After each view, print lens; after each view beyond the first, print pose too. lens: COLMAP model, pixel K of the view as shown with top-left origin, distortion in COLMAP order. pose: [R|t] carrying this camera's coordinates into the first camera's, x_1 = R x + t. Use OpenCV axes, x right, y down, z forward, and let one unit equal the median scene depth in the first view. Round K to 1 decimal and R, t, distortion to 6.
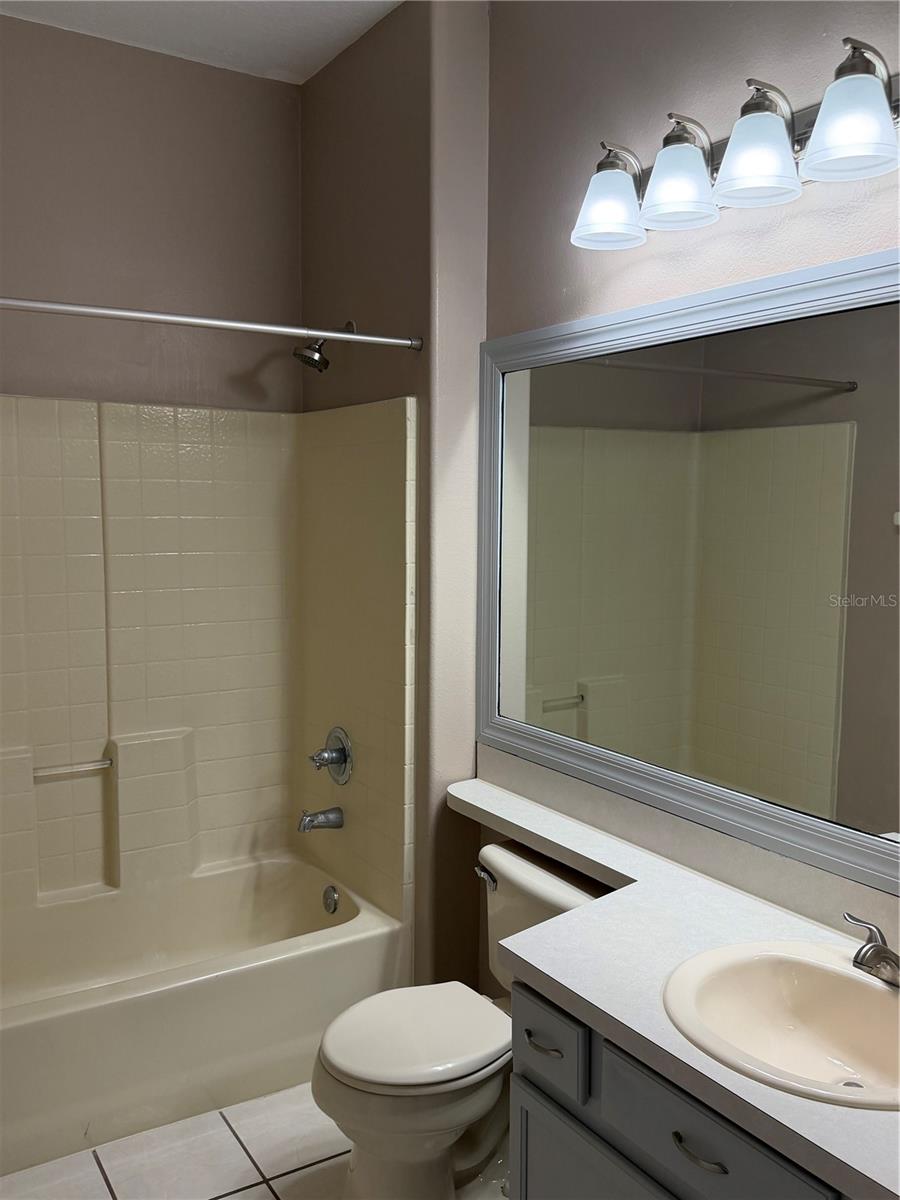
lens RADIAL K [[1043.6, 0, 450.0], [0, 1043.6, 600.0], [0, 0, 1]] dist [0.131768, -0.188155]
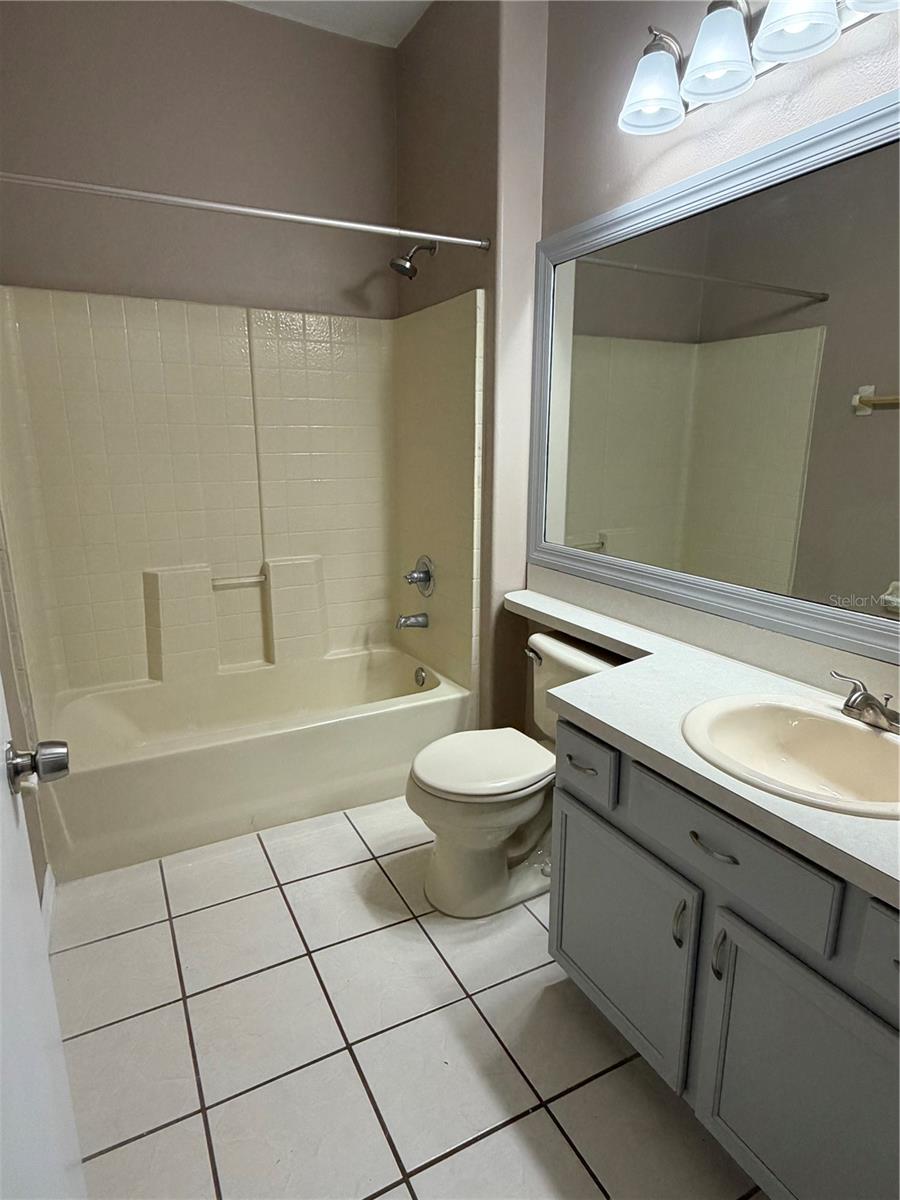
lens RADIAL K [[676.4, 0, 450.0], [0, 676.4, 600.0], [0, 0, 1]] dist [0.025796, -0.000374]
pose [[0.997121, 0.012929, -0.074712, -0.007506], [-0.003646, 0.992391, 0.123069, 0.079479], [0.075735, -0.122442, 0.989582, 0.134264]]
